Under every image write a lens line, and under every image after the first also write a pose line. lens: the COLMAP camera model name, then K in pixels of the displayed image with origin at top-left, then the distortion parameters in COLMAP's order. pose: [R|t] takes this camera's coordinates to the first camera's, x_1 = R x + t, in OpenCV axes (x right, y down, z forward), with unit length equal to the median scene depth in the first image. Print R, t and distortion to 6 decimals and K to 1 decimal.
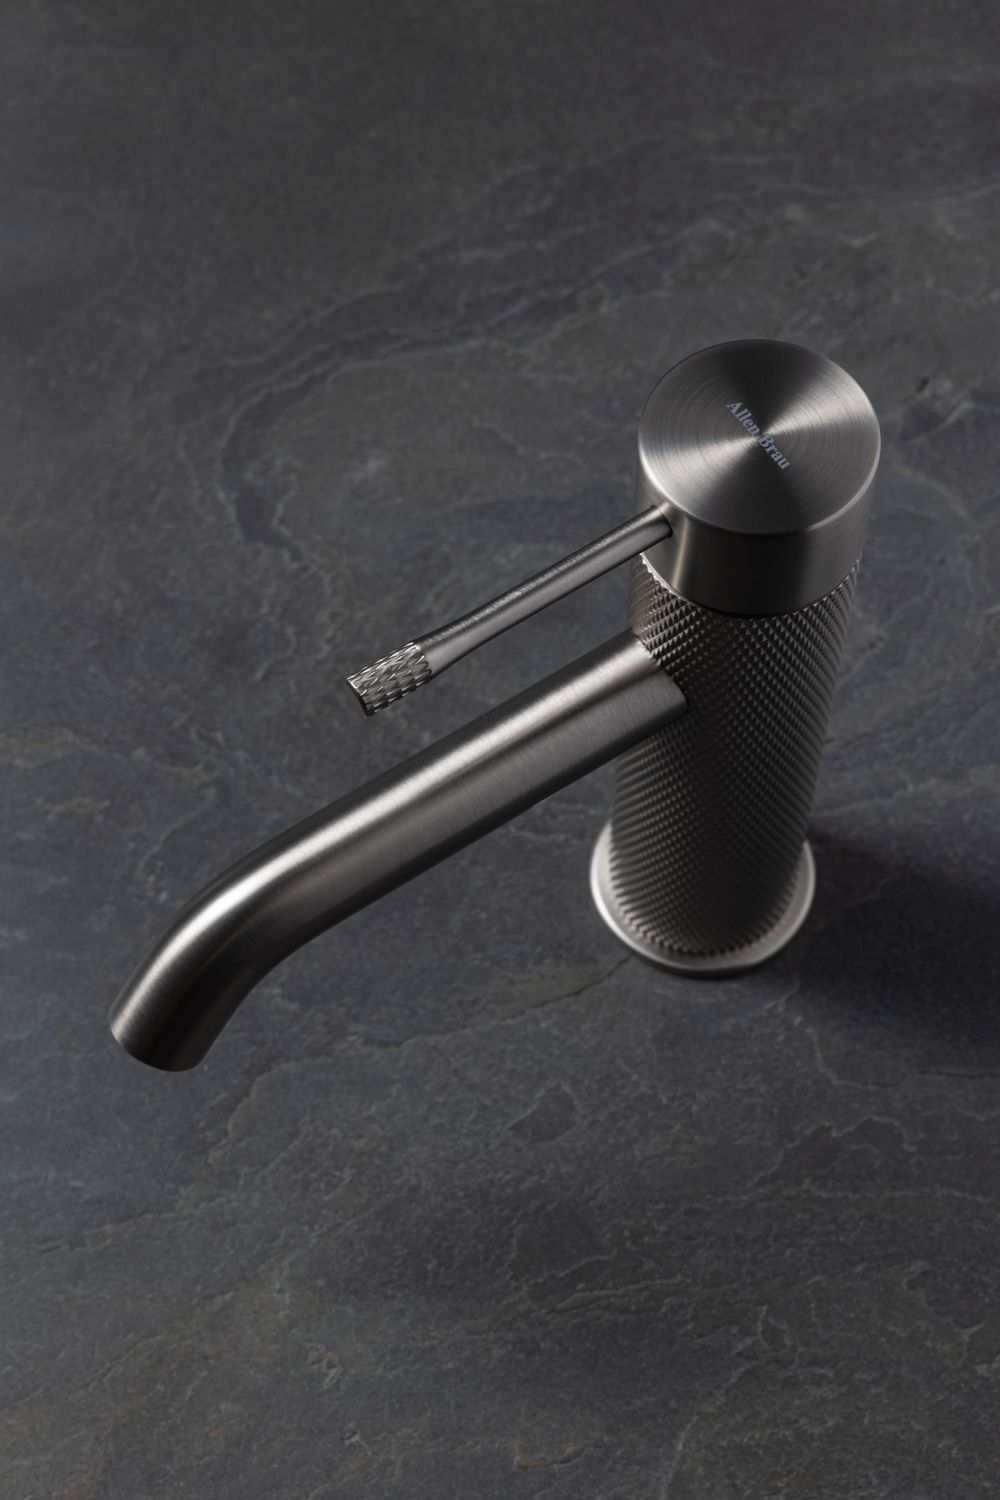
lens RADIAL K [[2928.6, 0, 498.1], [0, 2928.6, 749.7], [0, 0, 1]] dist [0.101627, 0.000000]
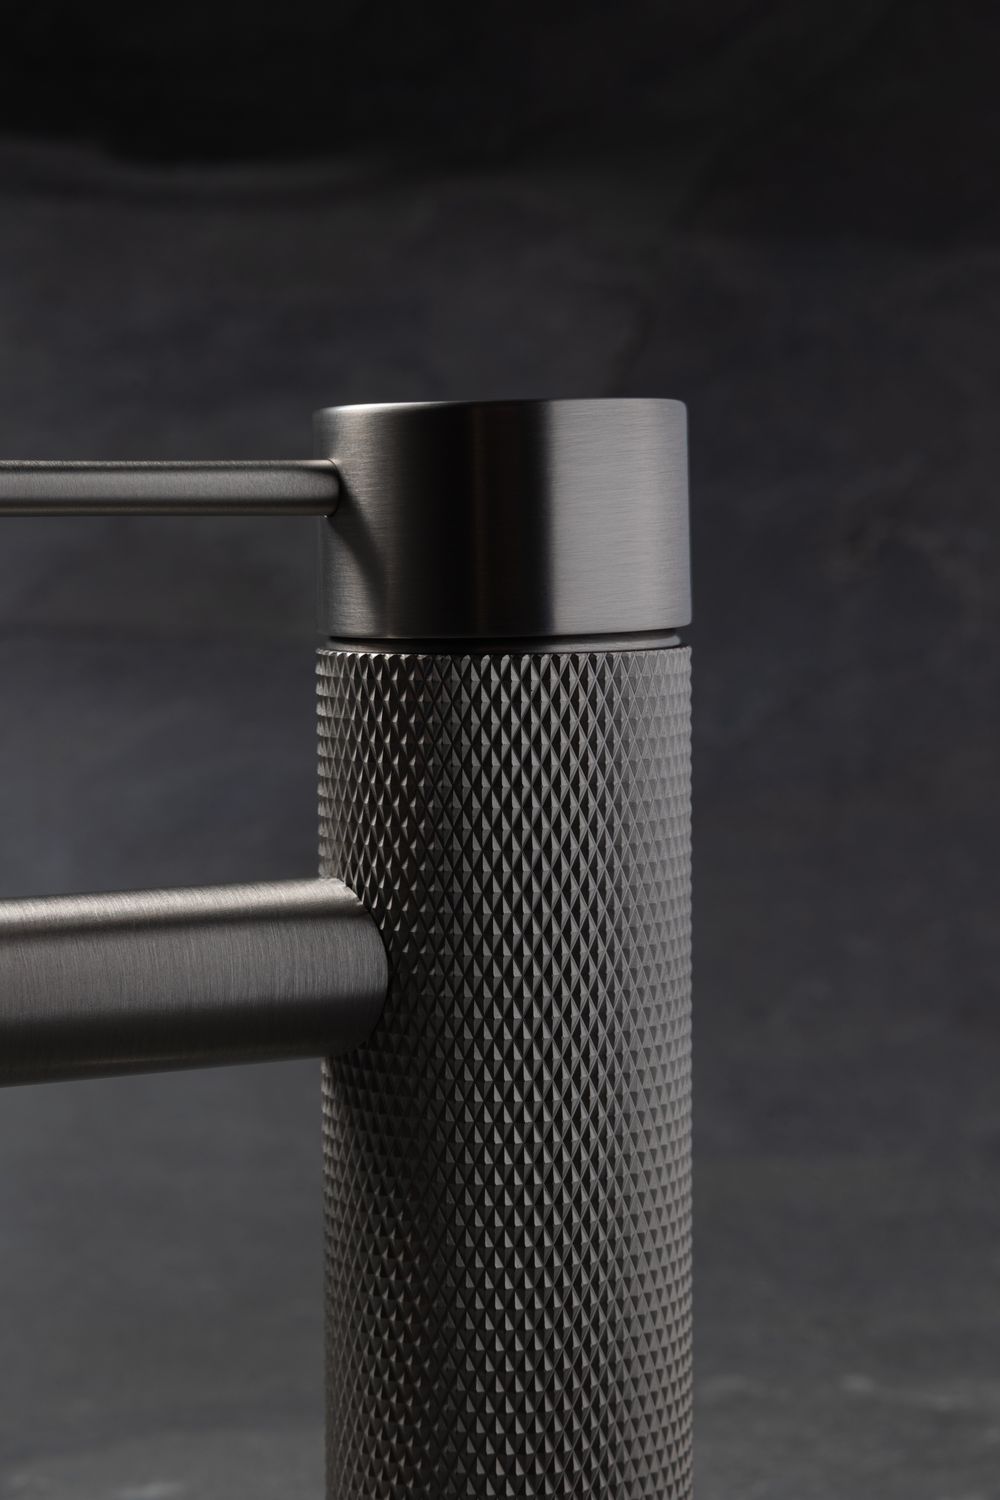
lens RADIAL K [[2928.6, 0, 503.7], [0, 2928.6, 740.0], [0, 0, 1]] dist [0.101627, 0.000000]
pose [[0.986487, 0.009126, -0.163584, 0.155110], [-0.138781, 0.577221, -0.804709, 0.360745], [0.087080, 0.816537, 0.570688, 0.552974]]
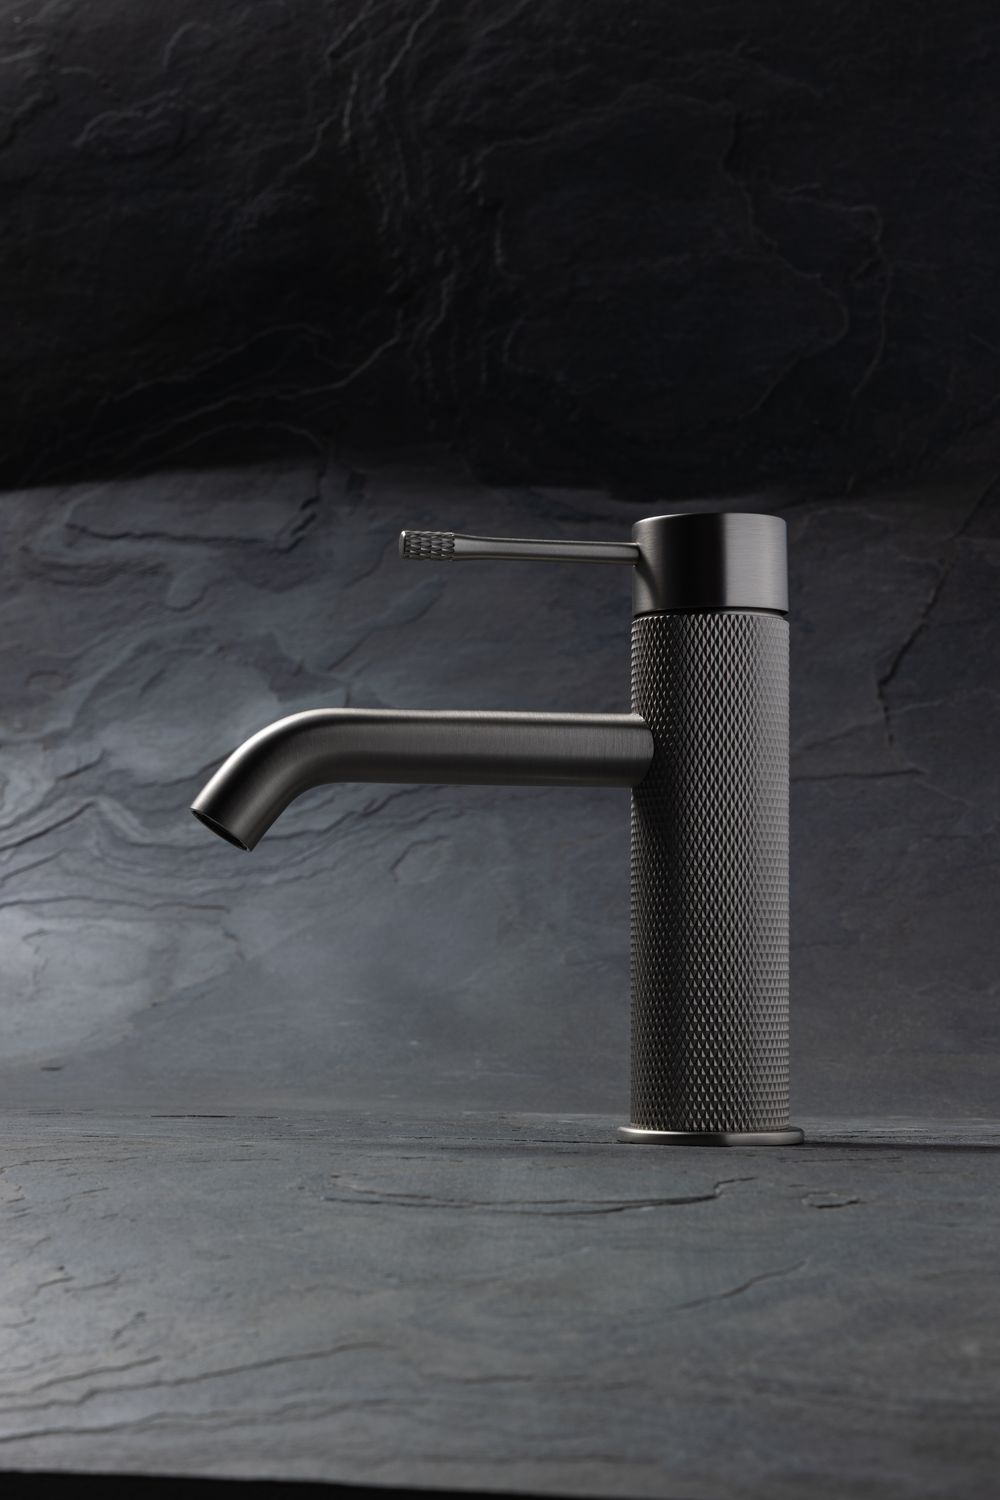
lens RADIAL K [[2928.6, 0, 509.6], [0, 2928.6, 761.2], [0, 0, 1]] dist [0.101627, 0.000000]
pose [[0.934766, -0.014279, -0.354976, 0.428563], [-0.309975, 0.455402, -0.834581, 1.017762], [0.173573, 0.890172, 0.421268, 0.352147]]
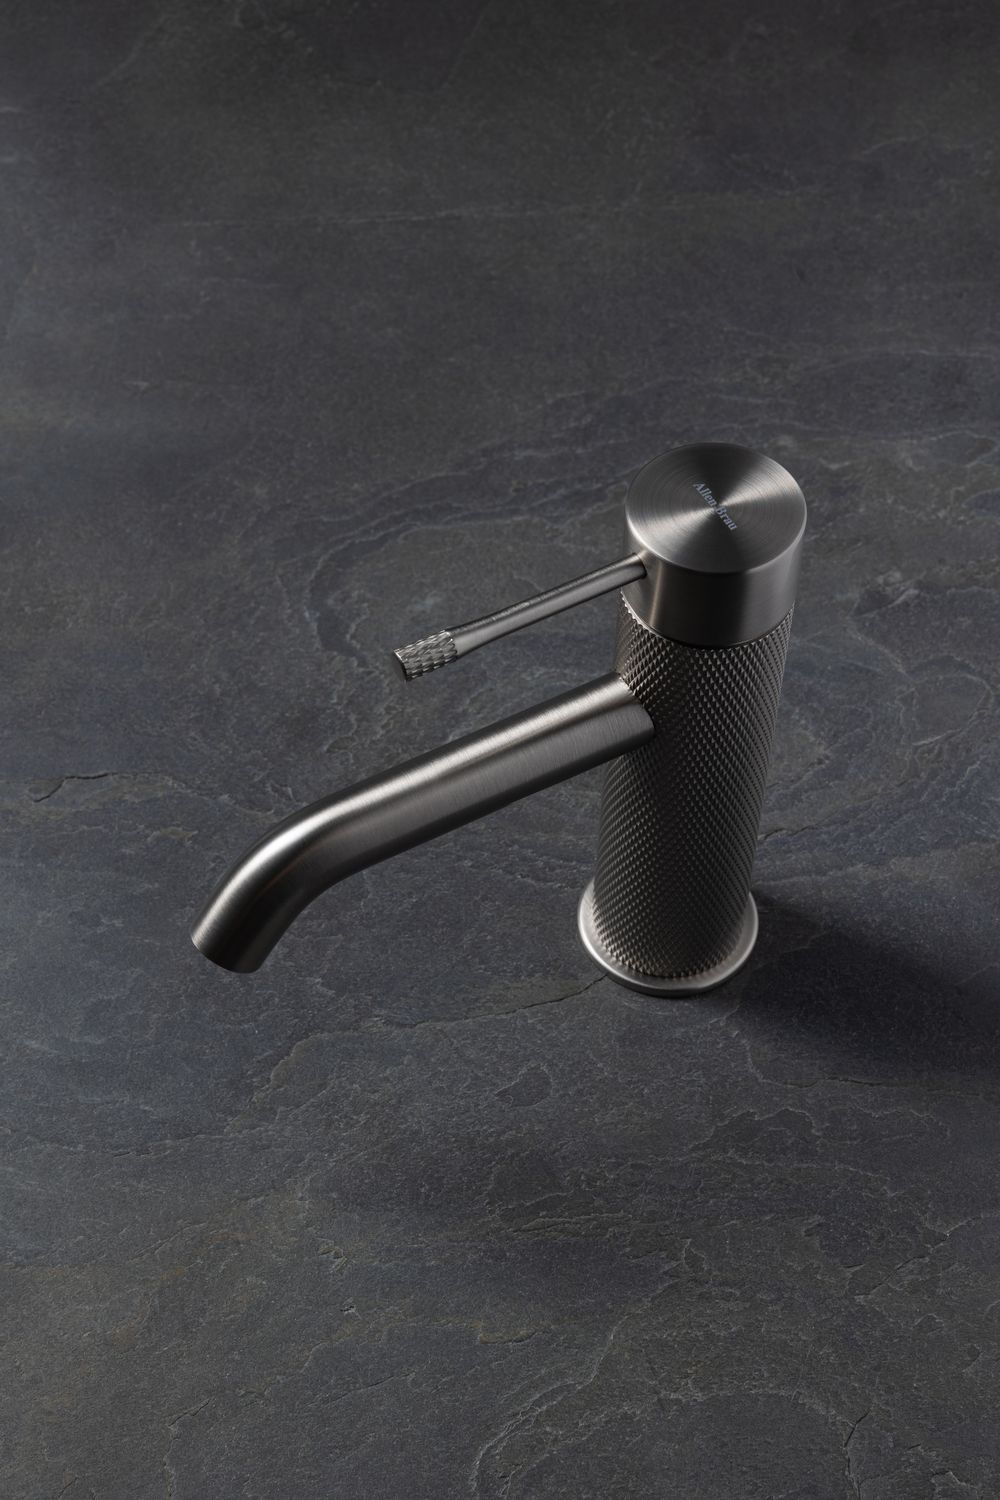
lens RADIAL K [[2928.6, 0, 497.9], [0, 2928.6, 734.4], [0, 0, 1]] dist [0.101627, 0.000000]
pose [[0.996963, 0.072859, -0.027506, 0.026917], [-0.076279, 0.984769, -0.156245, 0.167717], [0.015703, 0.157868, 0.987335, -0.241923]]
